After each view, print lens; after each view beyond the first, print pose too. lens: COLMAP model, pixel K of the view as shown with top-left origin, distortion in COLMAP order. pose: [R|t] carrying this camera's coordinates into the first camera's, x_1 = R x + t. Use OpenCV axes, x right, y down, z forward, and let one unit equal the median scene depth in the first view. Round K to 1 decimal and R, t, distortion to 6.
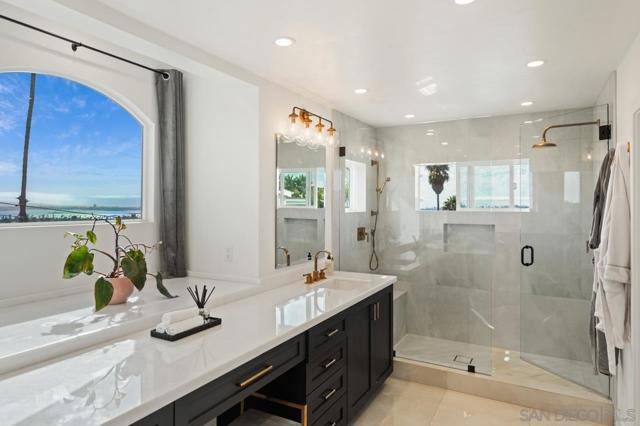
lens RADIAL K [[394.1, 0, 322.4], [0, 394.1, 203.6], [0, 0, 1]] dist [-0.000335, 0.000571]
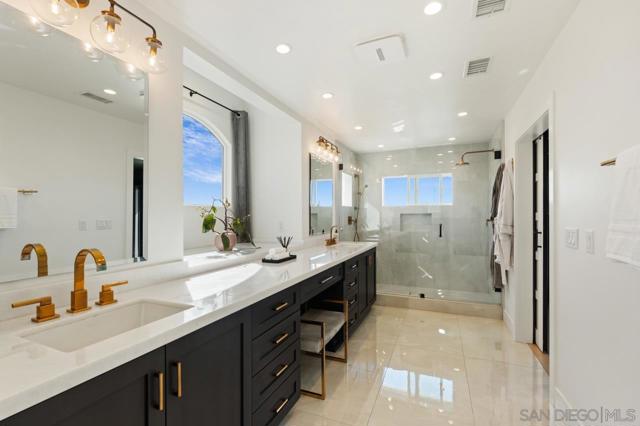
lens RADIAL K [[285.4, 0, 323.9], [0, 285.4, 218.3], [0, 0, 1]] dist [0.000731, -0.000006]
pose [[0.994139, -0.006027, 0.107938, -0.172573], [0.004888, 0.999930, 0.010813, 0.074692], [-0.107996, -0.010222, 0.994099, -0.164410]]
